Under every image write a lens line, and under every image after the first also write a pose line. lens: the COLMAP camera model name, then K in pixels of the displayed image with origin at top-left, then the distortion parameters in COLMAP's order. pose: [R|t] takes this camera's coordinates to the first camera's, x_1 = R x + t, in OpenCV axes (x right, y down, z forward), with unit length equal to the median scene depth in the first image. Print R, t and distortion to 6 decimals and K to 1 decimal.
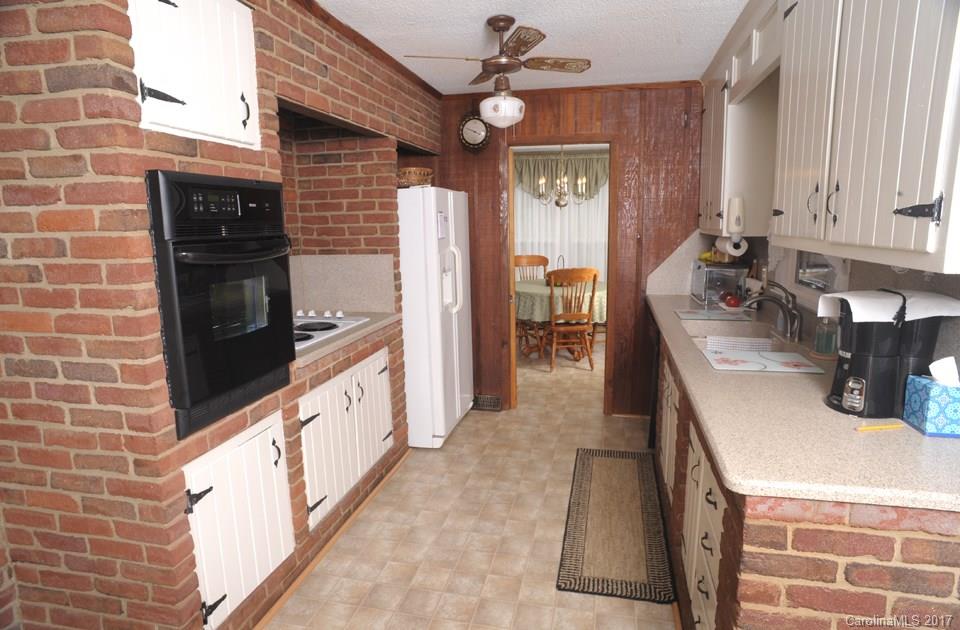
lens RADIAL K [[550.8, 0, 480.0], [0, 550.8, 315.0], [0, 0, 1]] dist [-0.105174, 0.075512]
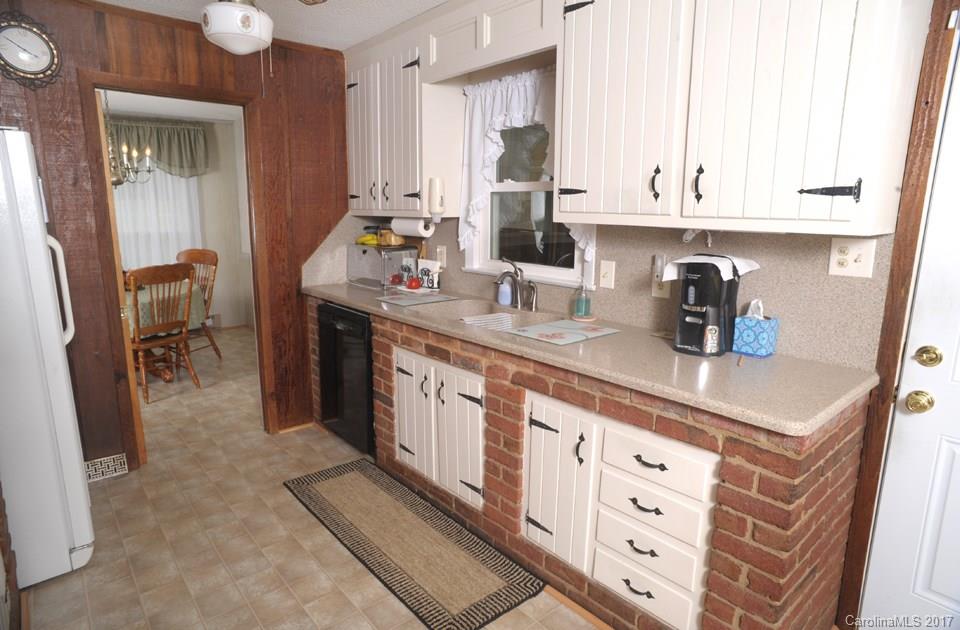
lens RADIAL K [[550.8, 0, 480.0], [0, 550.8, 315.0], [0, 0, 1]] dist [-0.105174, 0.075512]
pose [[0.591051, -0.130197, 0.796057, -0.332335], [0.117622, 0.990250, 0.074627, -0.035626], [-0.798012, 0.049525, 0.600603, 0.364530]]
